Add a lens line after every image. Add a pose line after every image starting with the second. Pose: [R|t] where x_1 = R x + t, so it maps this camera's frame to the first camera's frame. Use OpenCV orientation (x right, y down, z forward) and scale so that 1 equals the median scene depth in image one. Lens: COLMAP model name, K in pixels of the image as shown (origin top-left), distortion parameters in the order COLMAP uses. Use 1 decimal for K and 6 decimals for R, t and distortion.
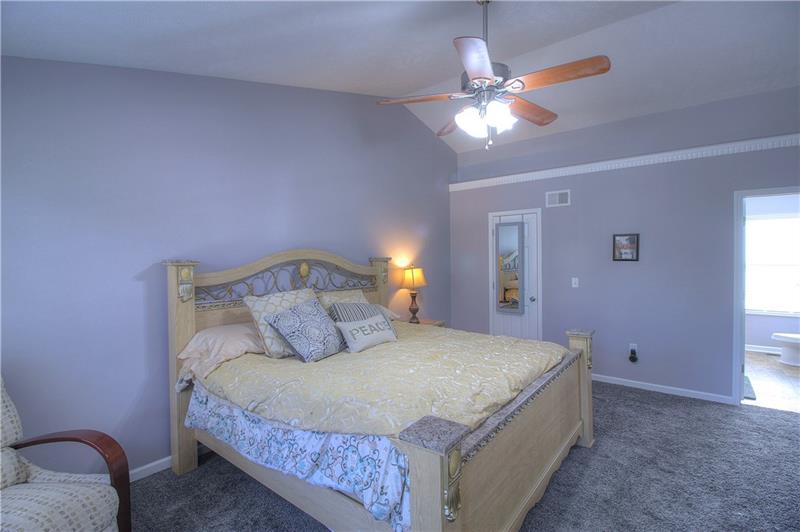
lens RADIAL K [[368.8, 0, 401.4], [0, 368.8, 263.4], [0, 0, 1]] dist [0.002480, -0.006880]
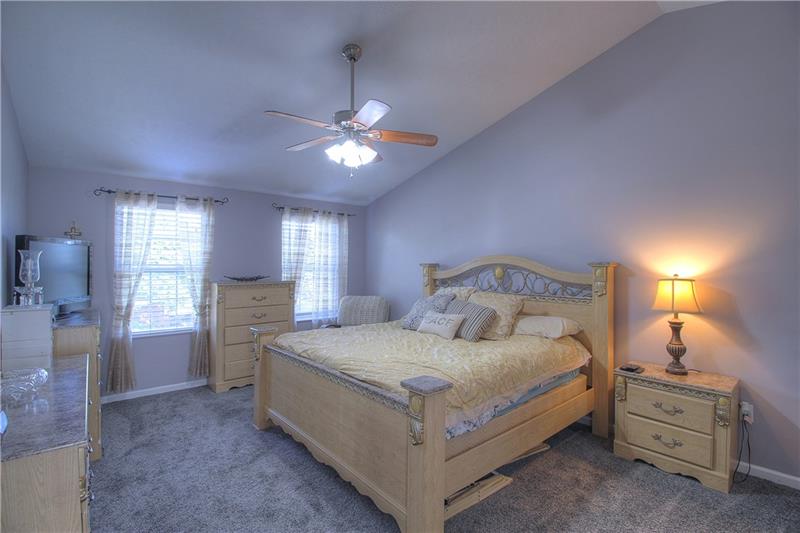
lens RADIAL K [[368.8, 0, 401.4], [0, 368.8, 263.9], [0, 0, 1]] dist [0.002480, -0.006880]
pose [[-0.182006, 0.004980, -0.983285, 0.893986], [-0.014759, 0.999861, 0.007796, -0.013967], [0.983187, 0.015931, -0.181907, 0.873151]]
